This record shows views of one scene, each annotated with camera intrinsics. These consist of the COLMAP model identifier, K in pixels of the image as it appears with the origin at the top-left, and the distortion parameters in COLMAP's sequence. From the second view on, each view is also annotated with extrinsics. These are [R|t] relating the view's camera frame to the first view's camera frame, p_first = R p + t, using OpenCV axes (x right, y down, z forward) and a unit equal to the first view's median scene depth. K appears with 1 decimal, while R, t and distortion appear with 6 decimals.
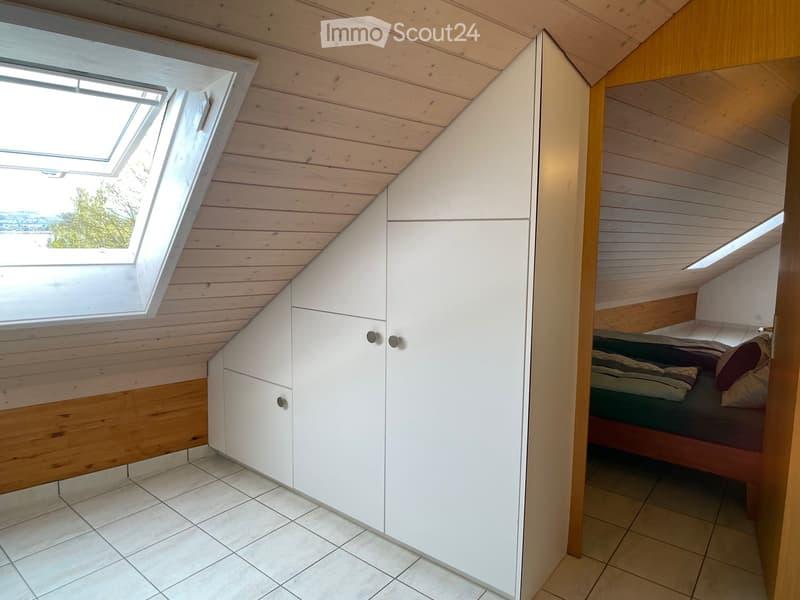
lens RADIAL K [[496.9, 0, 397.4], [0, 496.9, 289.6], [0, 0, 1]] dist [-0.007046, -0.004449]
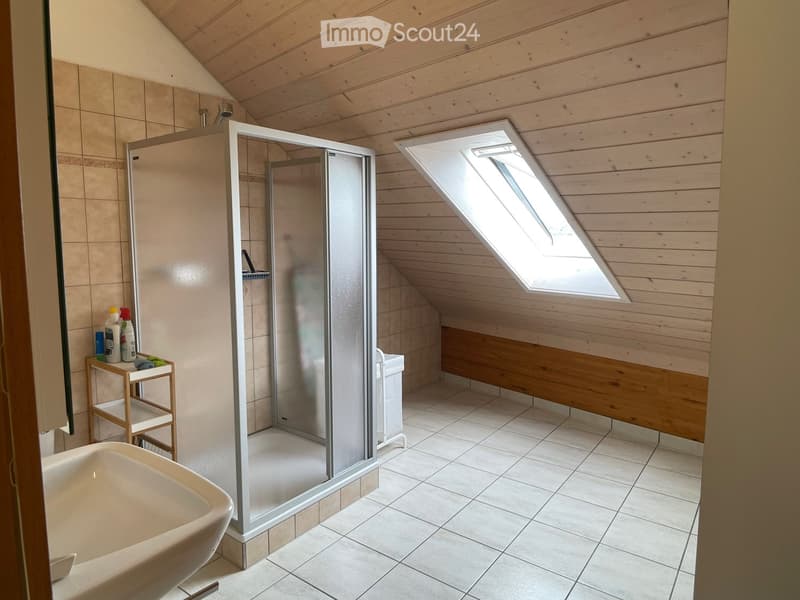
lens RADIAL K [[513.9, 0, 412.2], [0, 513.9, 294.7], [0, 0, 1]] dist [-0.004064, -0.005377]
pose [[0.053999, 0.104124, -0.993097, 0.729402], [-0.104442, 0.989682, 0.098087, -0.032673], [0.993064, 0.098425, 0.064317, 0.374126]]
